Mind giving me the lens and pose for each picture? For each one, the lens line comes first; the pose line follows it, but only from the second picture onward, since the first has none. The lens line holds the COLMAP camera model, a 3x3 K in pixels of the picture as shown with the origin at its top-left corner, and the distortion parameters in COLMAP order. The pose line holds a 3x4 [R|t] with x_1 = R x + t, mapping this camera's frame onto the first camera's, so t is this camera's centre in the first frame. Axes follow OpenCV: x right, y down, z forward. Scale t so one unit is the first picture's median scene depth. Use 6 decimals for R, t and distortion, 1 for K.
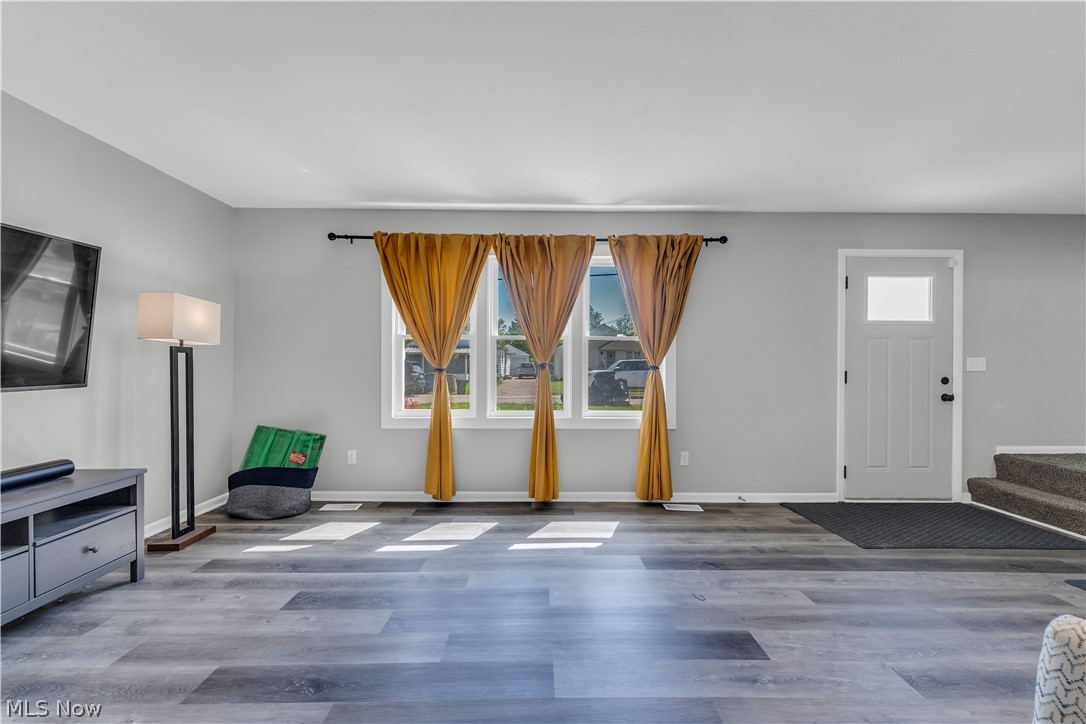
lens RADIAL K [[435.3, 0, 543.0], [0, 435.3, 361.8], [0, 0, 1]] dist [-0.001061, -0.000607]
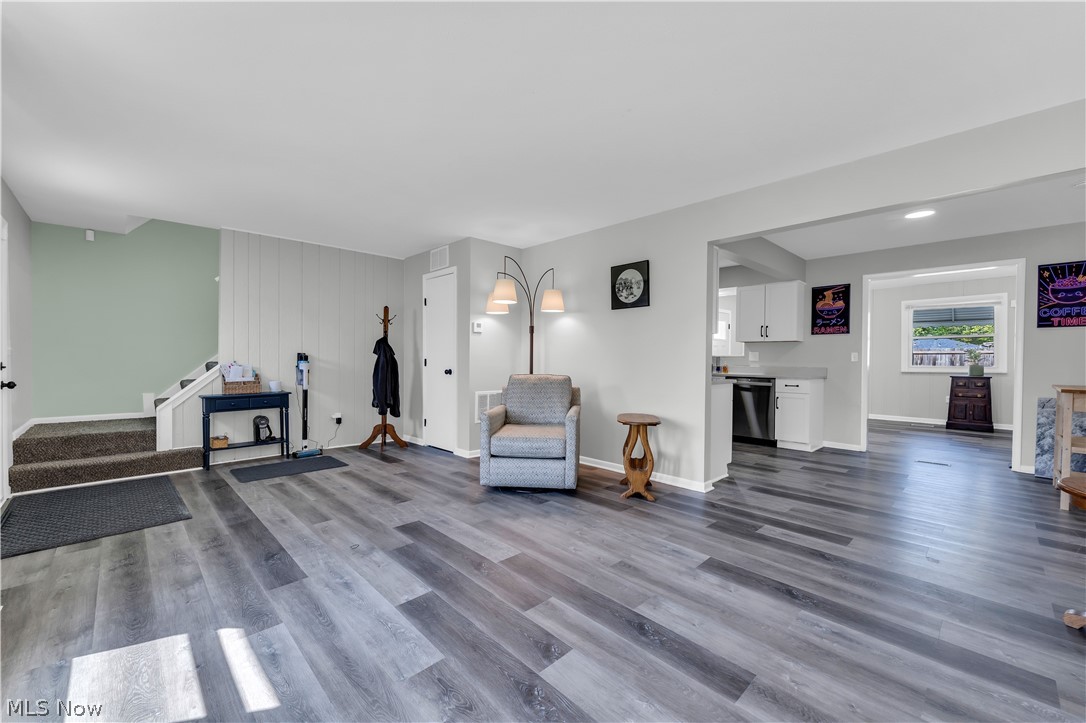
lens RADIAL K [[435.3, 0, 540.7], [0, 435.3, 364.0], [0, 0, 1]] dist [-0.001061, -0.000607]
pose [[-0.689050, -0.020373, 0.724428, -0.507132], [-0.017067, 0.999784, 0.011884, 0.010260], [-0.724513, -0.004175, -0.689248, 0.872129]]
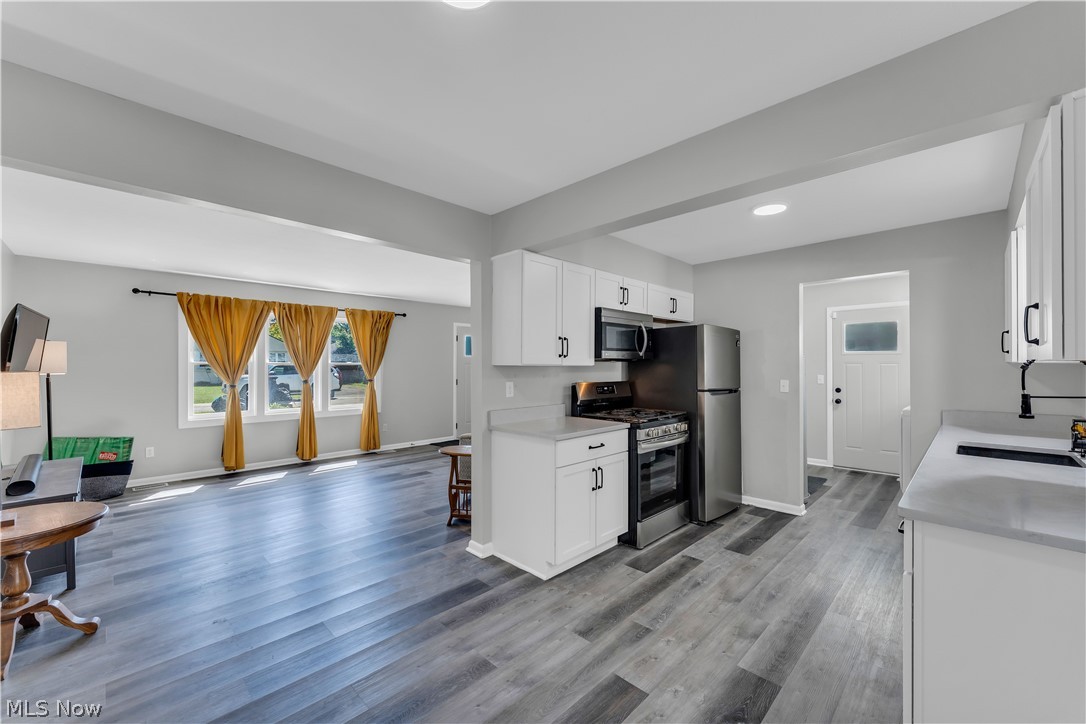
lens RADIAL K [[435.3, 0, 540.9], [0, 435.3, 362.2], [0, 0, 1]] dist [-0.001061, -0.000607]
pose [[0.709570, -0.000687, 0.704635, -0.561207], [-0.000704, 0.999998, 0.001684, -0.070911], [-0.704635, -0.001691, 0.709568, -0.876128]]
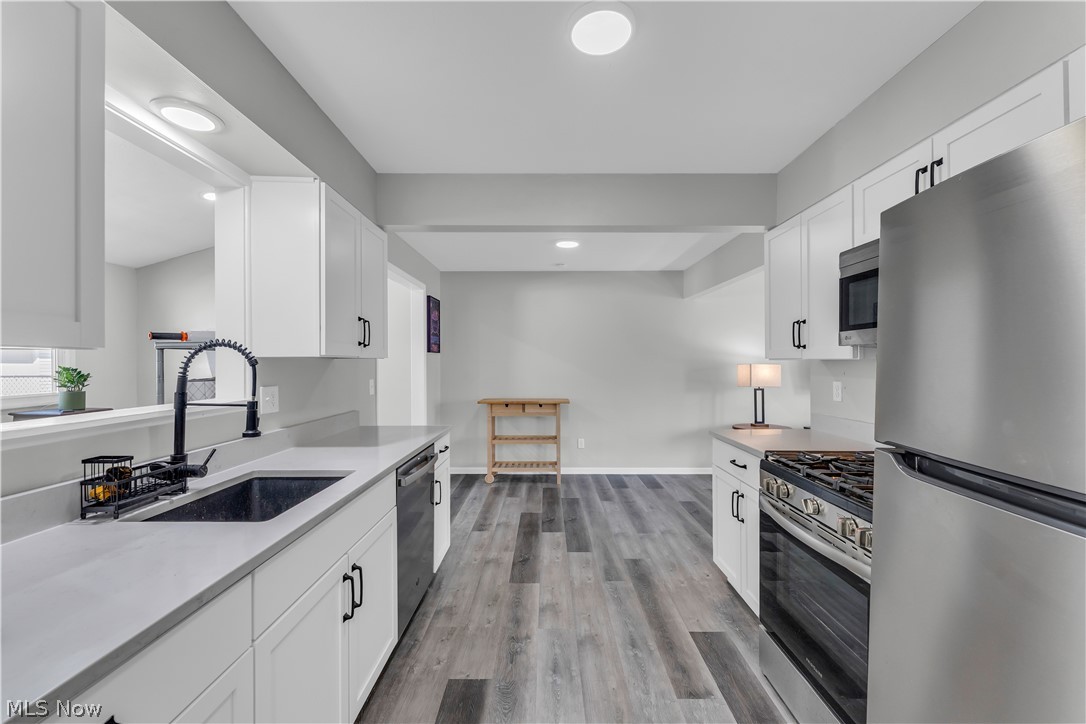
lens RADIAL K [[435.3, 0, 540.4], [0, 435.3, 365.0], [0, 0, 1]] dist [-0.001061, -0.000607]
pose [[-0.021294, -0.000907, -0.999773, 0.768234], [0.010694, 0.999942, -0.001135, -0.057505], [0.999716, -0.010715, -0.021283, -0.635901]]
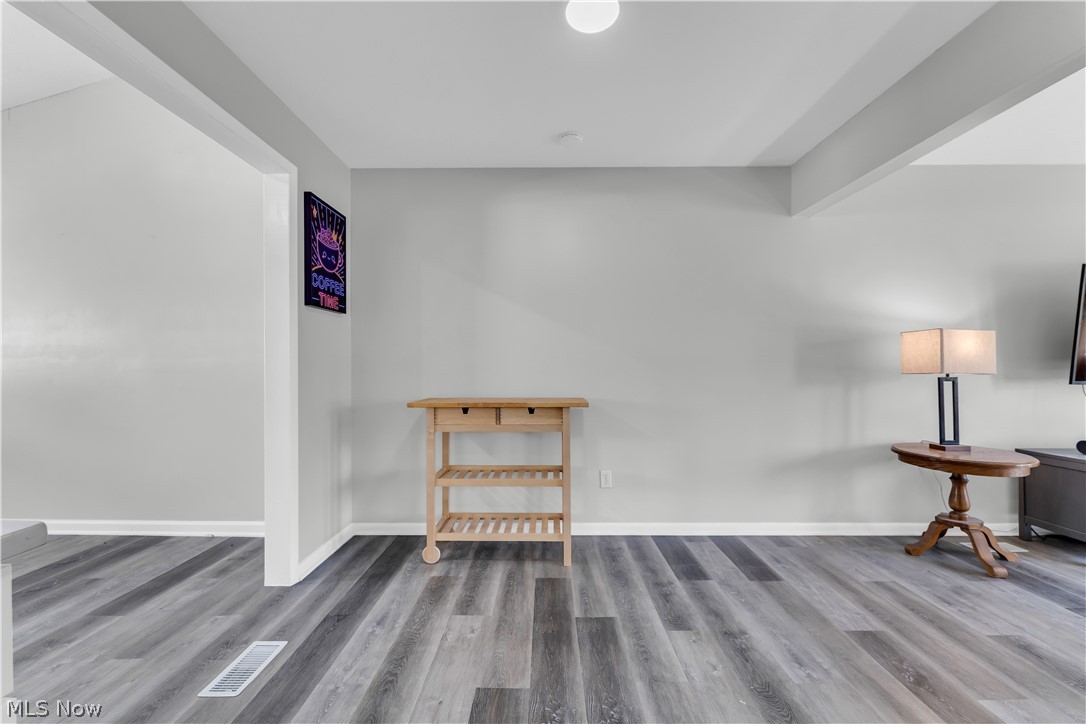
lens RADIAL K [[435.3, 0, 540.4], [0, 435.3, 364.7], [0, 0, 1]] dist [-0.001061, -0.000607]
pose [[-0.021259, -0.007513, -0.999746, 0.090582], [0.012509, 0.999891, -0.007780, 0.000718], [0.999696, -0.012671, -0.021162, -0.635392]]
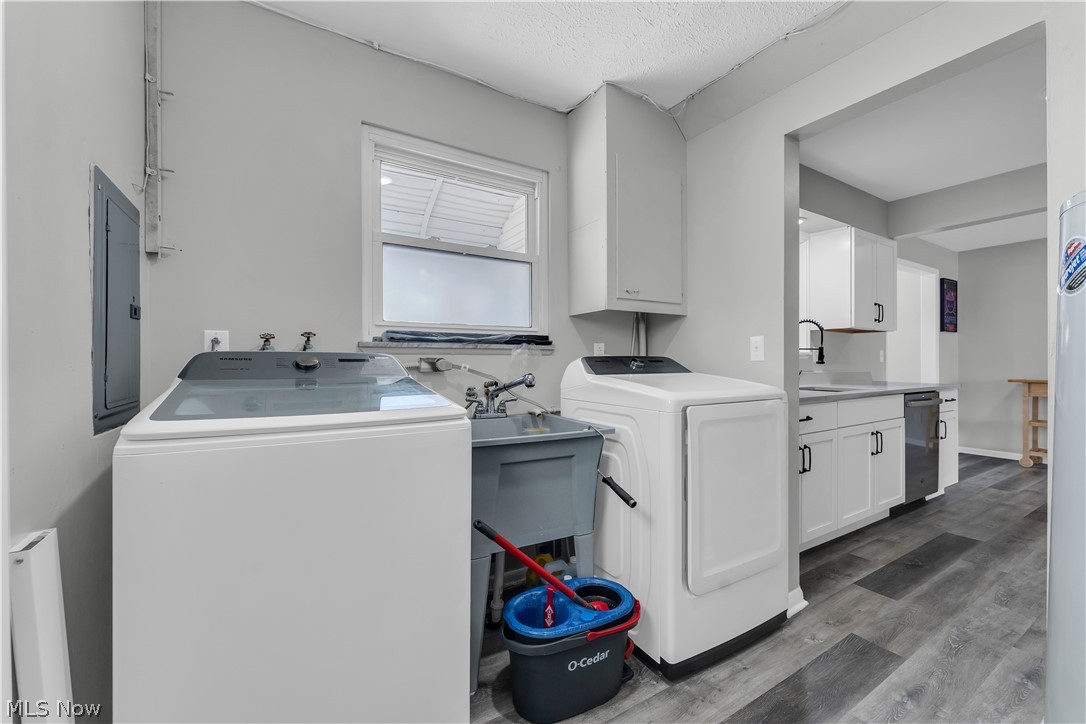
lens RADIAL K [[435.3, 0, 541.6], [0, 435.3, 362.4], [0, 0, 1]] dist [-0.001061, -0.000607]
pose [[-0.860303, -0.003966, -0.509768, 1.300396], [0.000863, 0.999957, -0.009236, 0.012813], [0.509783, -0.008385, -0.860262, -0.448621]]
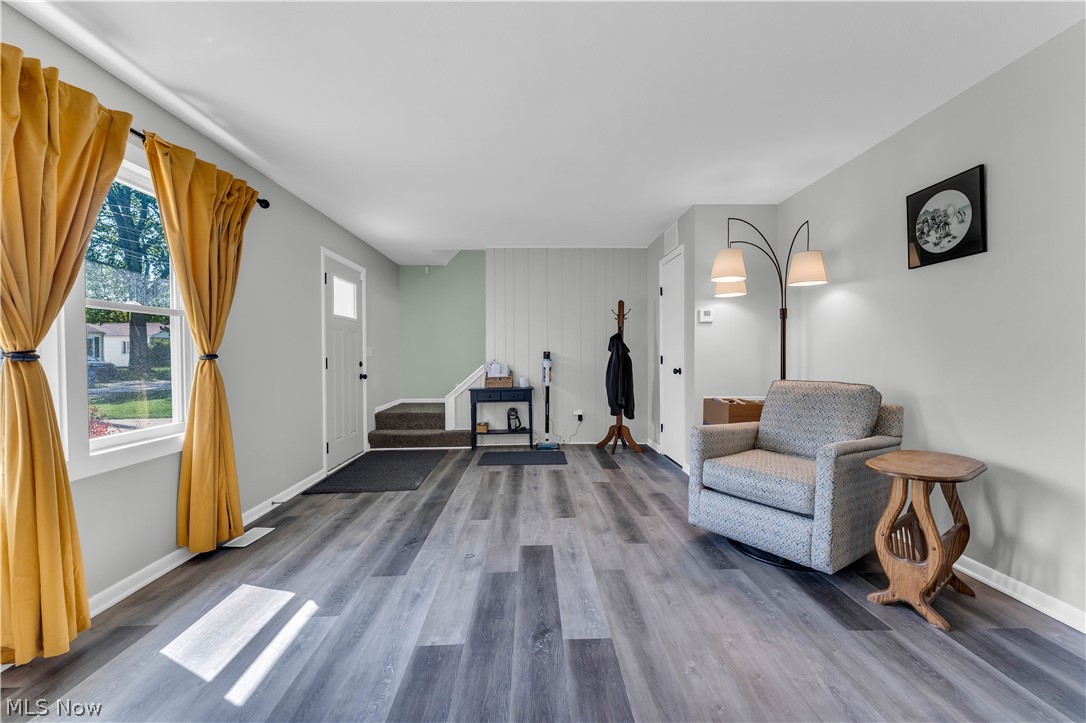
lens RADIAL K [[435.3, 0, 543.2], [0, 435.3, 361.6], [0, 0, 1]] dist [-0.001061, -0.000607]
pose [[-0.021263, -0.022791, 0.999514, -0.459047], [-0.001514, 0.999740, 0.022764, 0.005044], [-0.999773, -0.001029, -0.021292, 0.499118]]
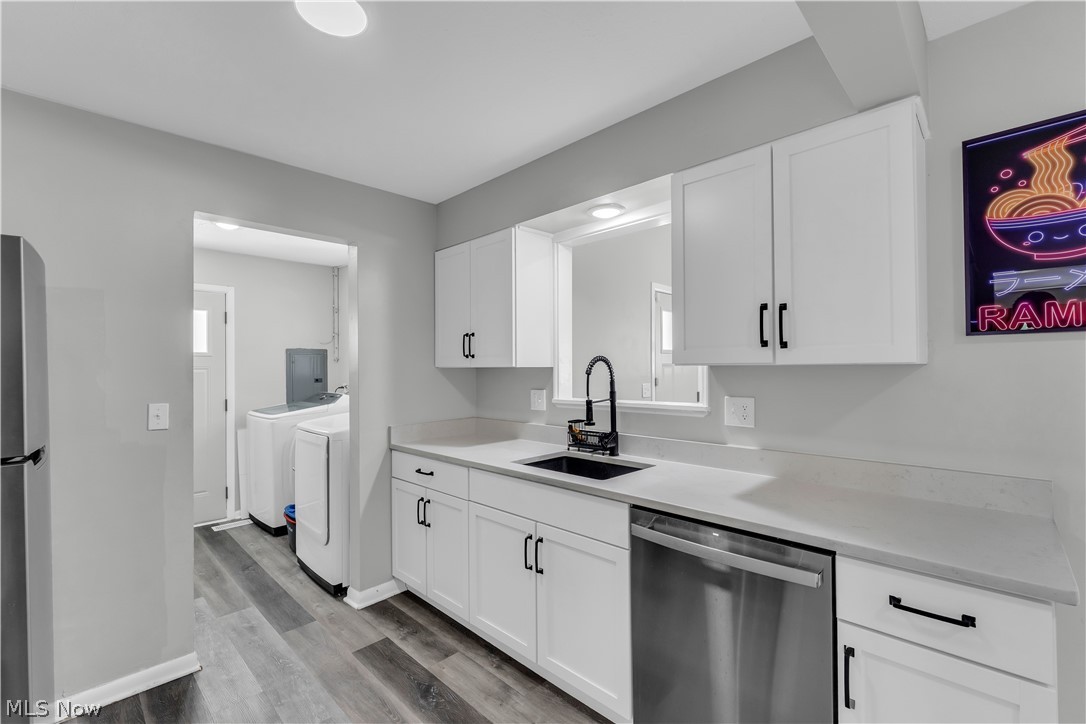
lens RADIAL K [[466.9, 0, 541.3], [0, 466.9, 365.5], [0, 0, 1]] dist [-0.000539, -0.001036]
pose [[-0.707995, 0.004472, 0.706203, -0.042187], [-0.003001, 0.999952, -0.009340, -0.066121], [-0.706211, -0.008732, -0.707948, -0.433296]]
